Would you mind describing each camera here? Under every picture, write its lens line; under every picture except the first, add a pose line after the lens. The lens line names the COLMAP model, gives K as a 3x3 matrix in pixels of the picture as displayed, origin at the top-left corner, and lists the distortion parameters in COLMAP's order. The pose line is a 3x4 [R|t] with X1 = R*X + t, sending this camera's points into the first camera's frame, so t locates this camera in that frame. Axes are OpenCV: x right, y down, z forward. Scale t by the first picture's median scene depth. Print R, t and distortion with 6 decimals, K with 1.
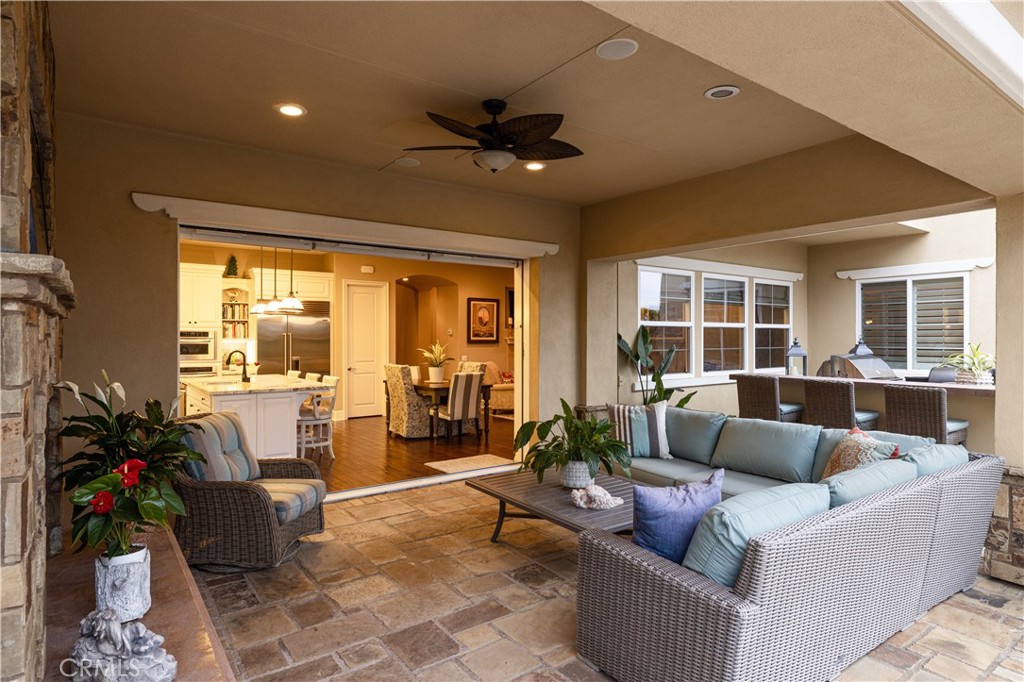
lens RADIAL K [[574.9, 0, 512.0], [0, 574.9, 341.0], [0, 0, 1]] dist [-0.000505, -0.000128]
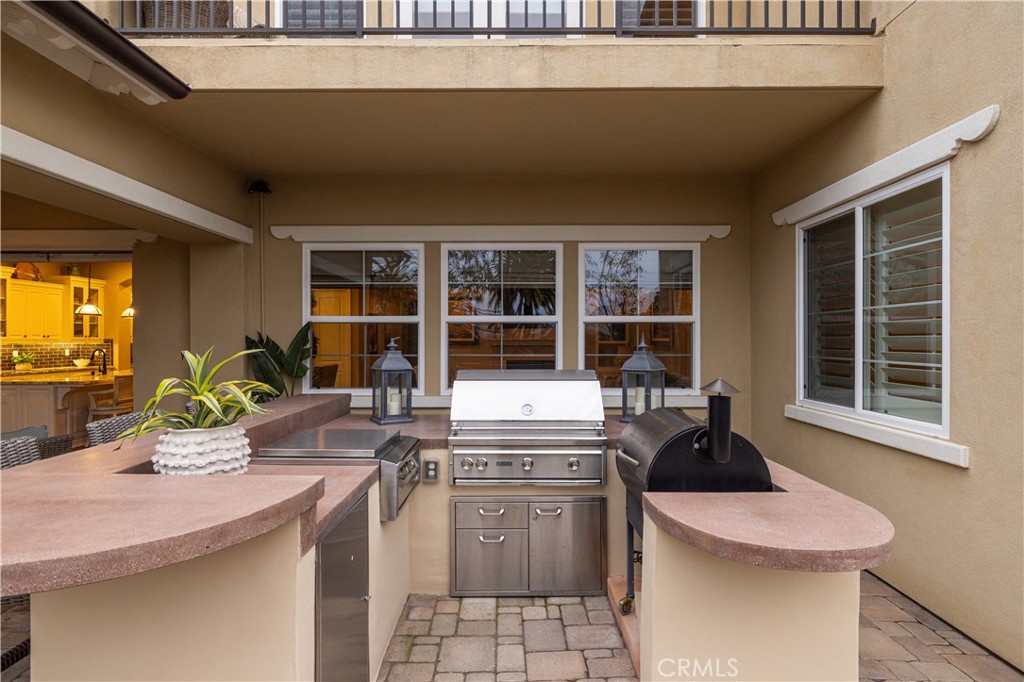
lens RADIAL K [[511.4, 0, 512.0], [0, 511.4, 341.0], [0, 0, 1]] dist [0.002476, 0.000267]
pose [[0.801820, 0.001894, -0.597562, 0.711632], [-0.002490, 0.999997, -0.000172, -0.002571], [0.597560, 0.001626, 0.801823, 0.521321]]
